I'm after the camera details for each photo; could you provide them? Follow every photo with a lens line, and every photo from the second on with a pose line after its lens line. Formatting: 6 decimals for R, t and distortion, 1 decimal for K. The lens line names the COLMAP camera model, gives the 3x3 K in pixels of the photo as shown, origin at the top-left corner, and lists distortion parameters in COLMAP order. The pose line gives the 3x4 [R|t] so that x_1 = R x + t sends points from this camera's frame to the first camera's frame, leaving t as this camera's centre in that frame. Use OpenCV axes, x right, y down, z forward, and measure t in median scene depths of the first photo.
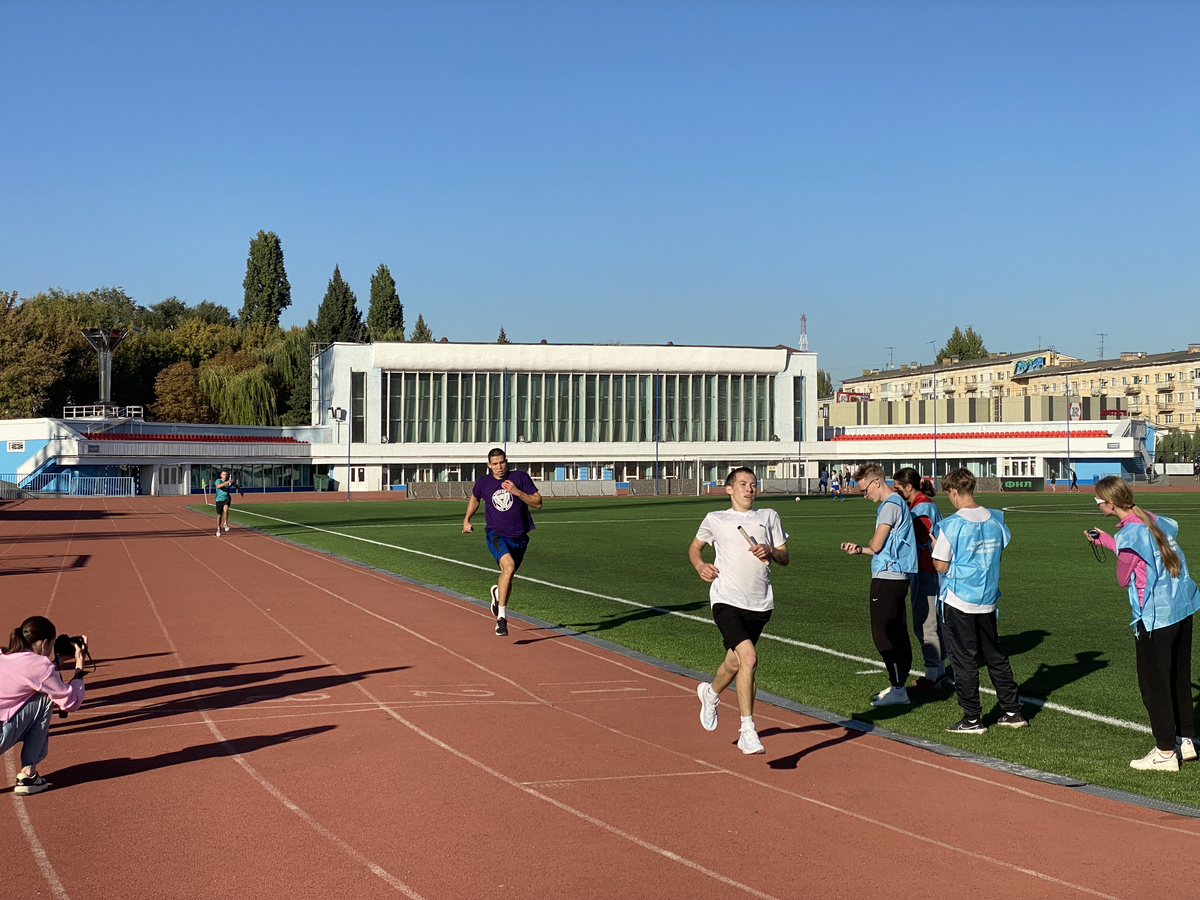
lens RADIAL K [[1807.6, 0, 580.8], [0, 1807.6, 372.2], [0, 0, 1]] dist [0.131718, -0.065857]
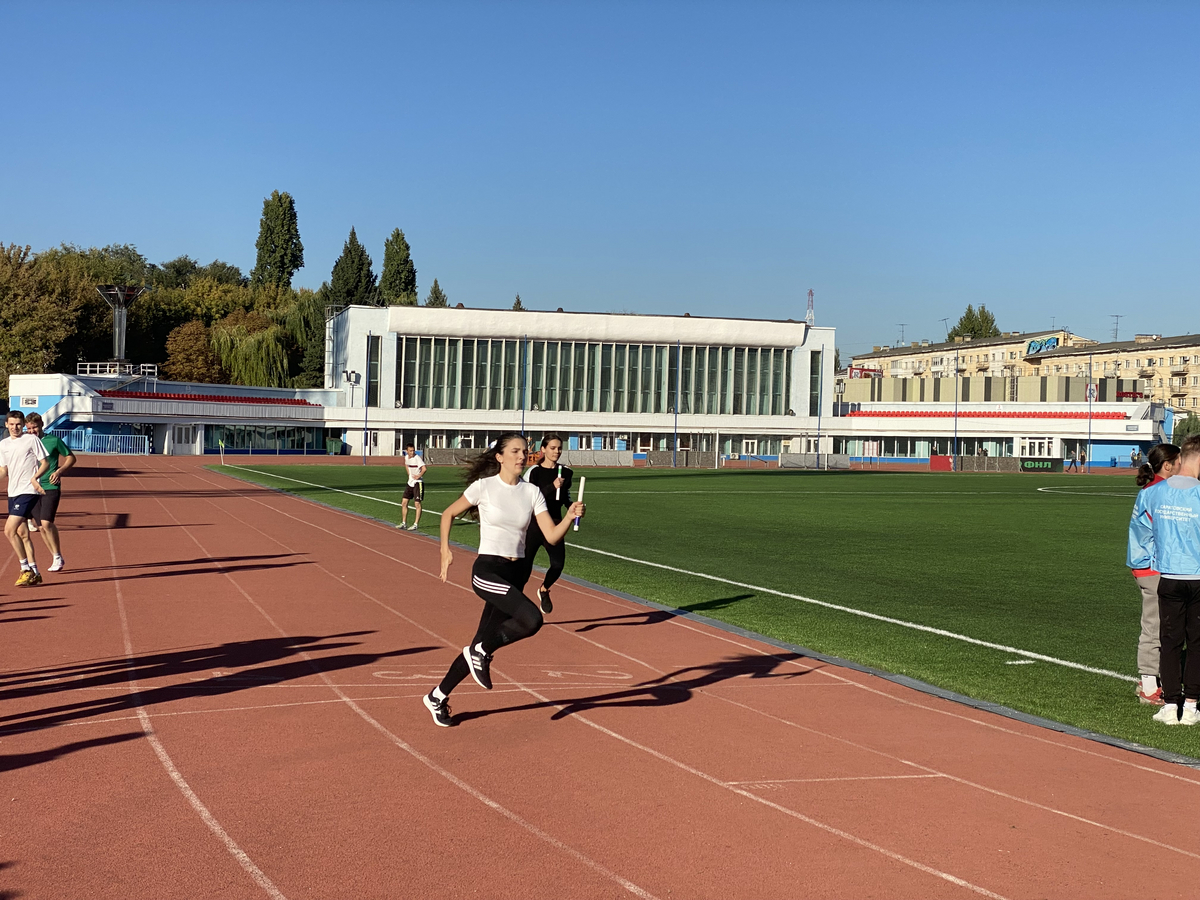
lens RADIAL K [[1746.4, 0, 522.7], [0, 1746.4, 395.5], [0, 0, 1]] dist [0.118586, 0.028046]
pose [[0.999692, 0.024248, 0.005221, -0.044830], [-0.024386, 0.999306, 0.028158, 0.003635], [-0.004534, -0.028277, 0.999590, 0.041626]]
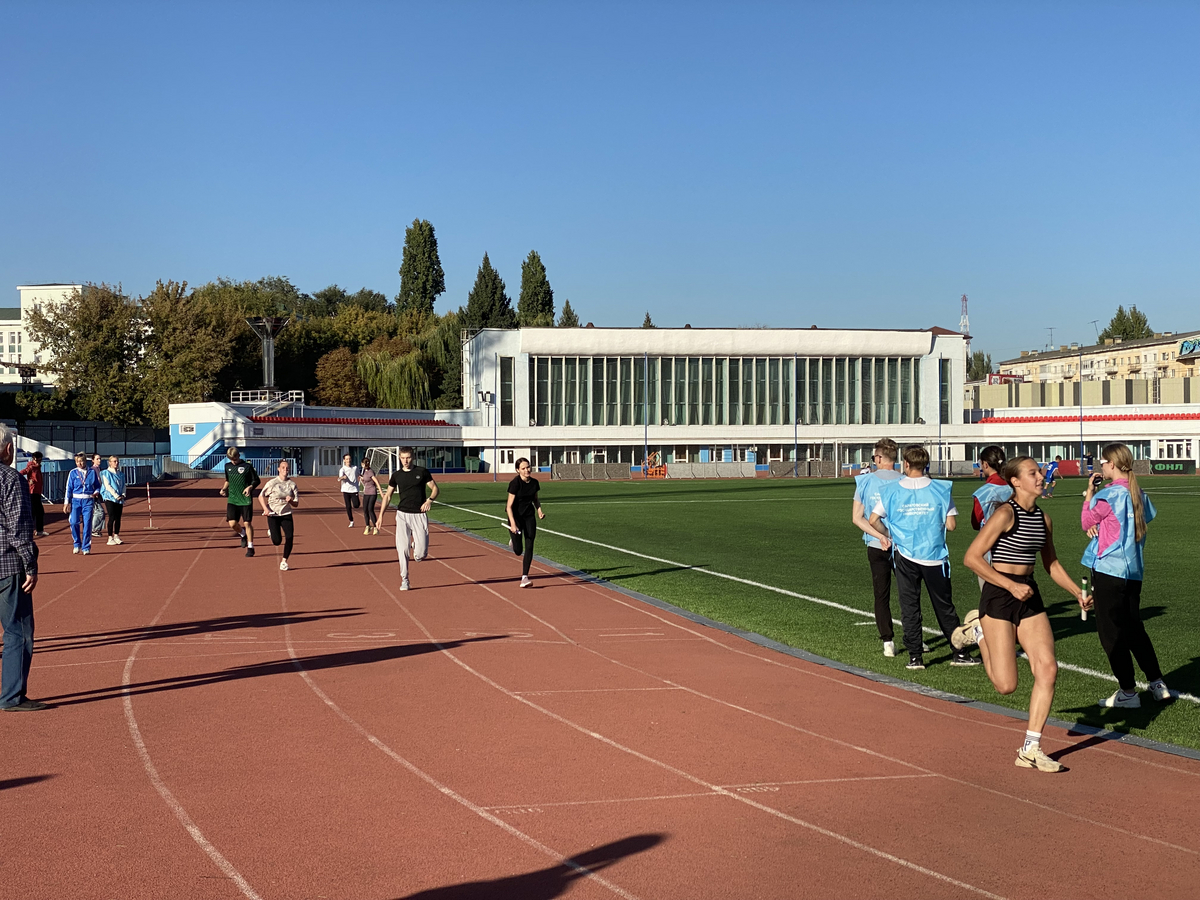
lens RADIAL K [[1985.8, 0, 593.8], [0, 1985.8, 412.0], [0, 0, 1]] dist [0.157012, 0.089375]
pose [[0.993047, -0.002046, -0.117698, 0.058193], [0.005746, 0.999500, 0.031104, -0.003680], [0.117576, -0.031564, 0.992562, -0.113219]]
